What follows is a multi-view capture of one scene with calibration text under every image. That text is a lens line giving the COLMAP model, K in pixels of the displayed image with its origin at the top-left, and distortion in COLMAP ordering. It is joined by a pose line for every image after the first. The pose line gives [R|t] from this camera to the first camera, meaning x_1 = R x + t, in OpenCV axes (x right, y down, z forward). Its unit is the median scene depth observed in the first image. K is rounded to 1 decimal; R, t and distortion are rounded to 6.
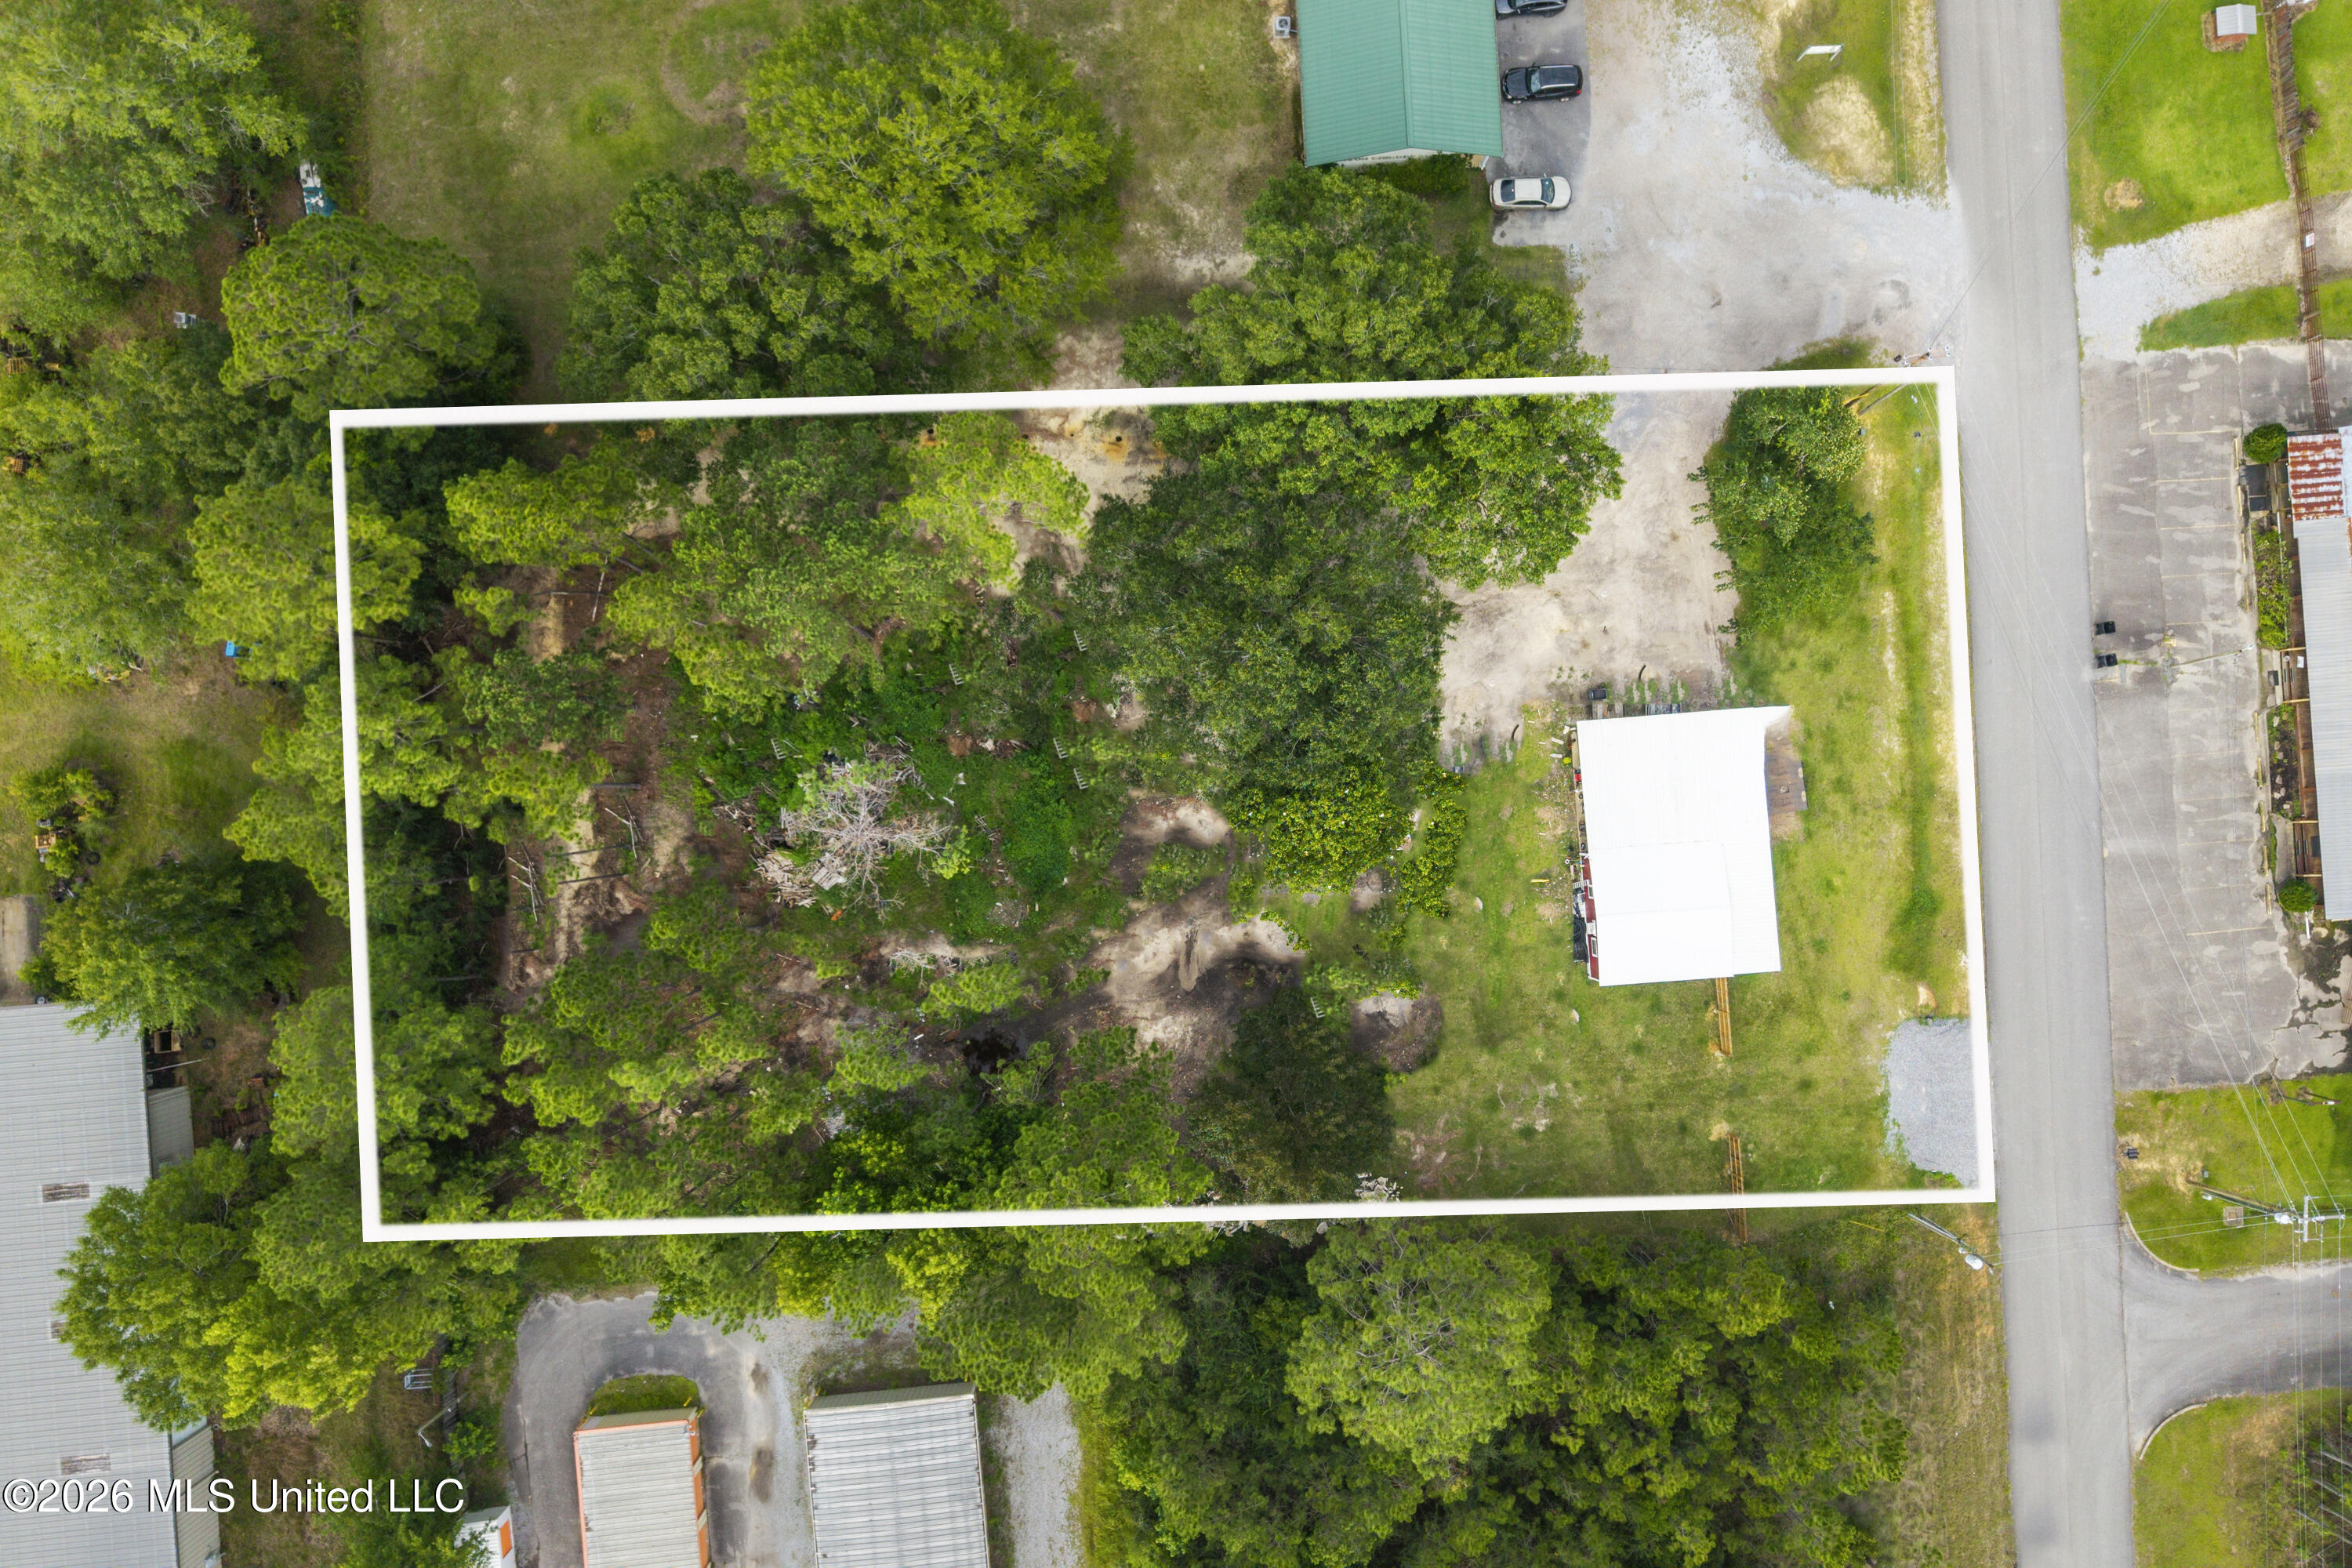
lens RADIAL K [[1924.8, 0, 1185.6], [0, 1924.8, 779.3], [0, 0, 1]] dist [-0.004834, -0.004059]
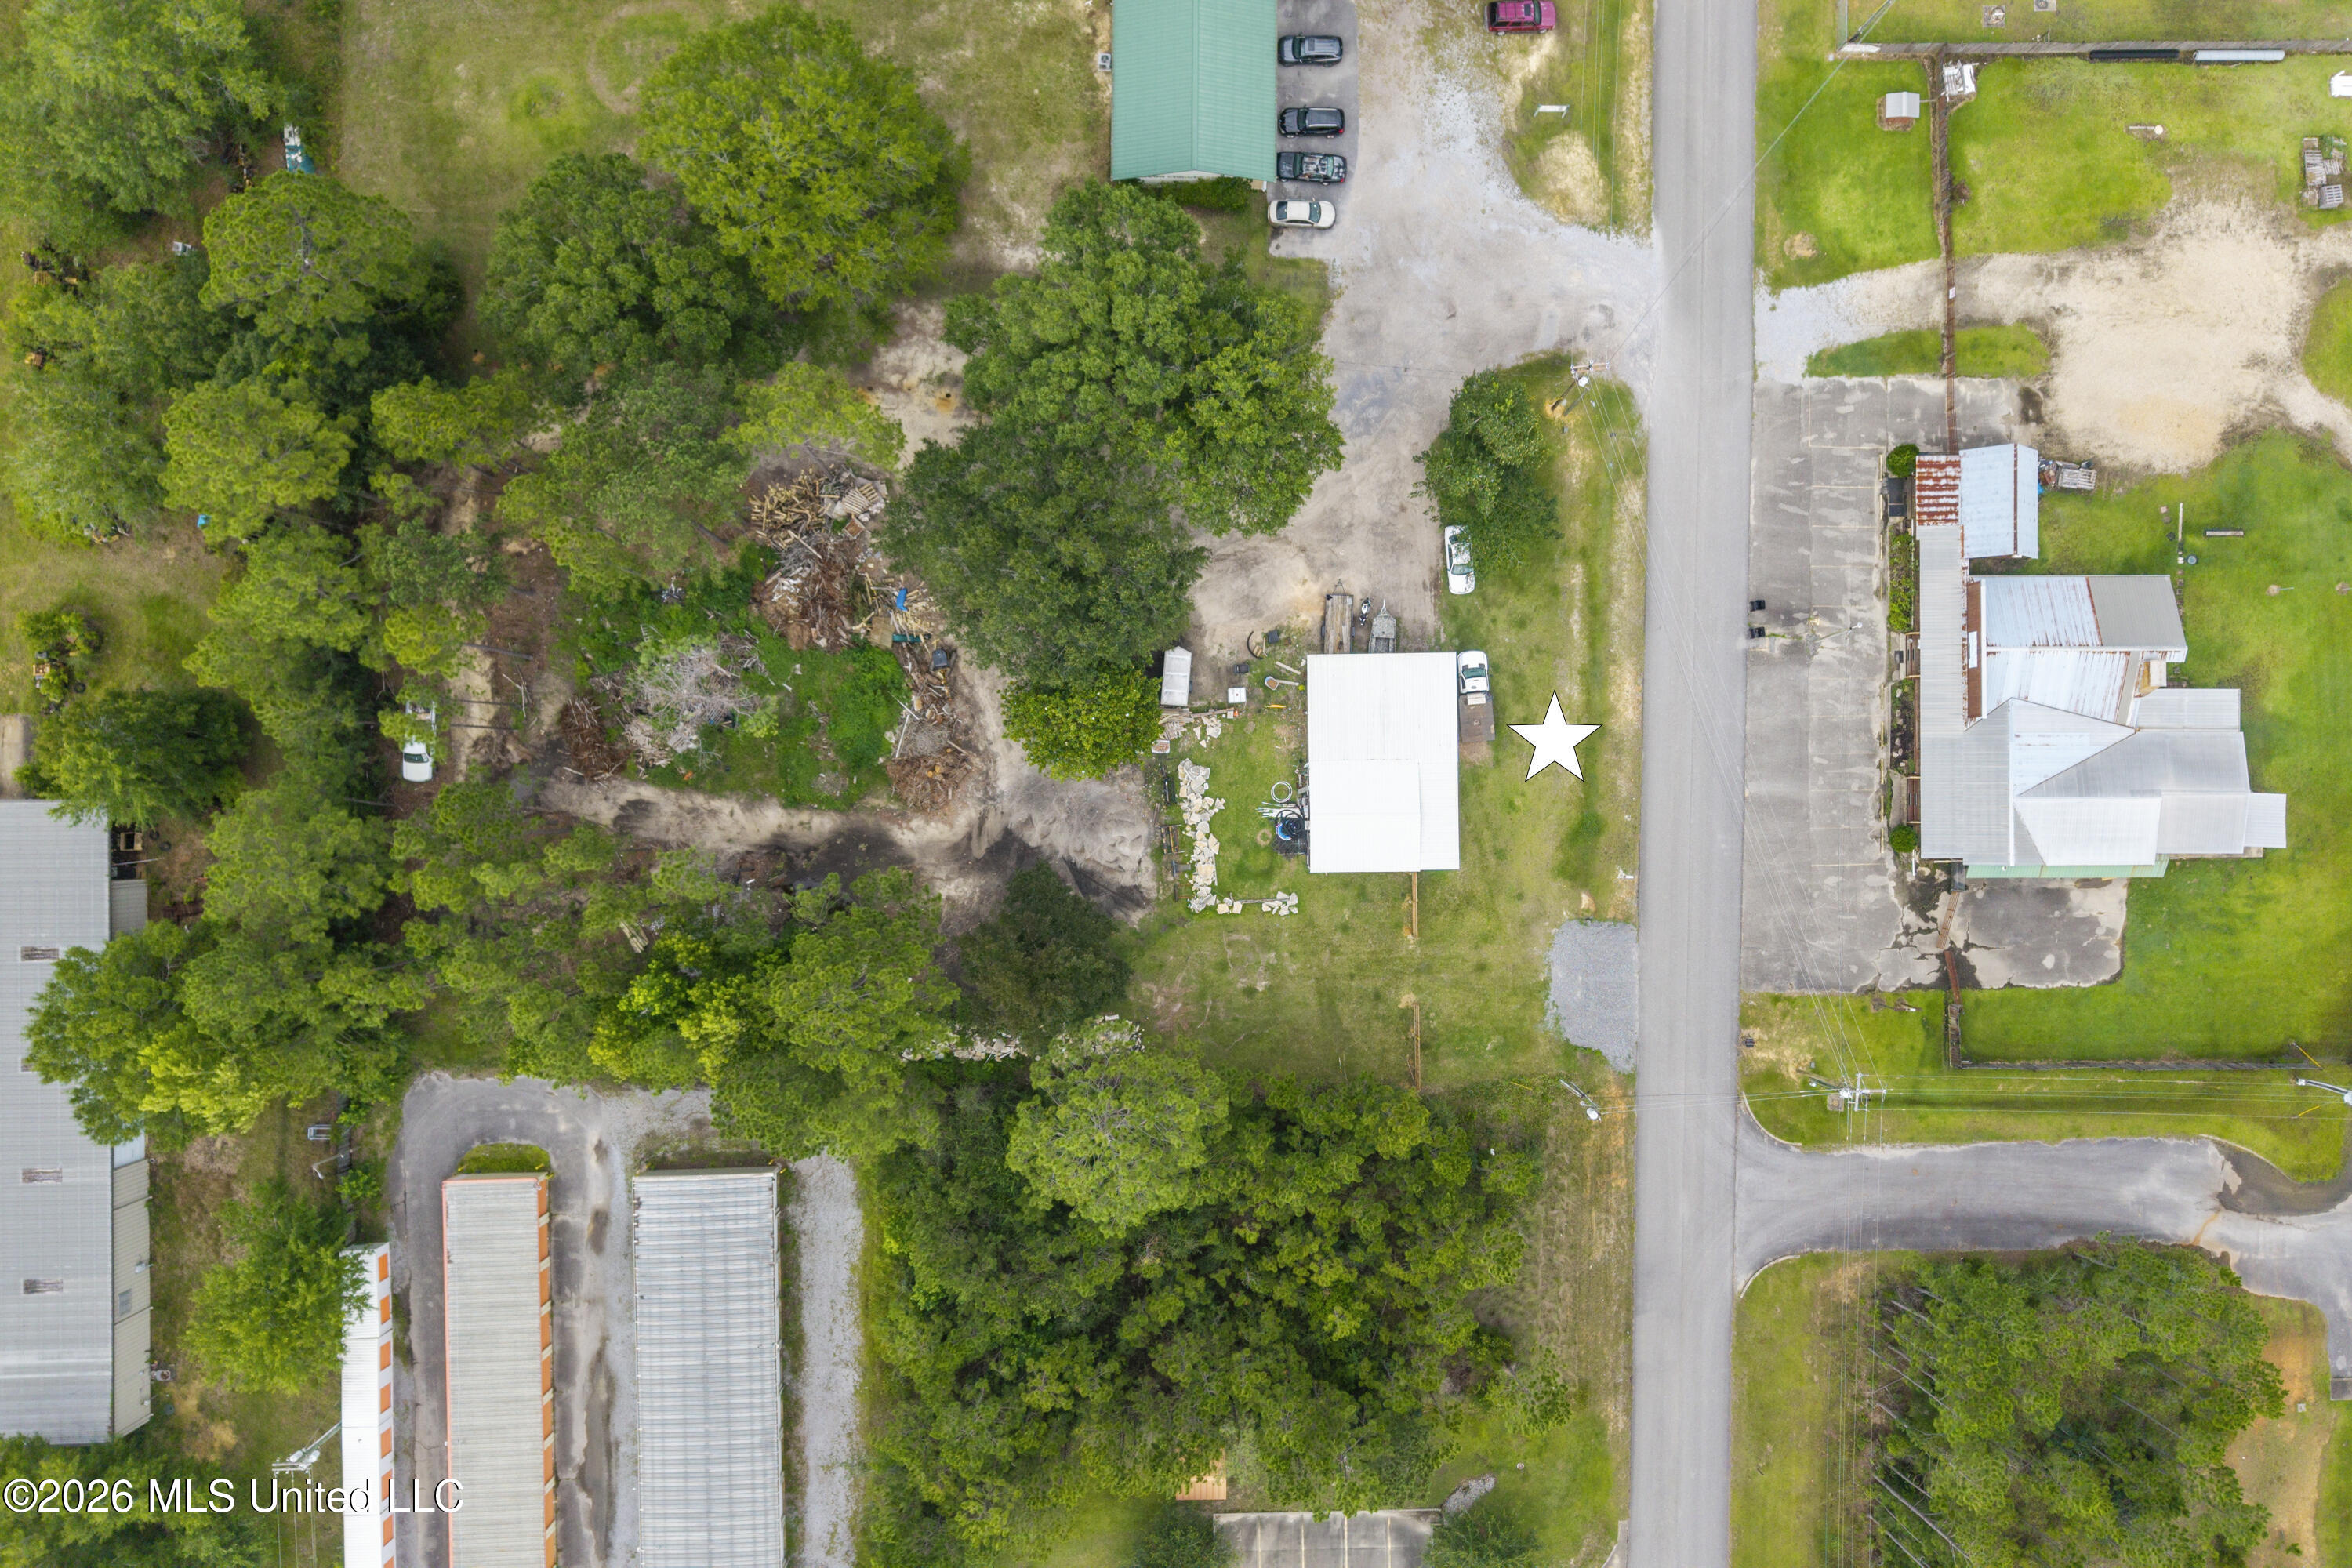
lens RADIAL K [[1878.4, 0, 1164.9], [0, 1878.4, 777.0], [0, 0, 1]] dist [-0.001862, -0.012776]
pose [[0.997907, 0.064406, -0.005717, 0.124465], [-0.064352, 0.997885, 0.009141, 0.041888], [0.006293, -0.008754, 0.999942, -0.178363]]
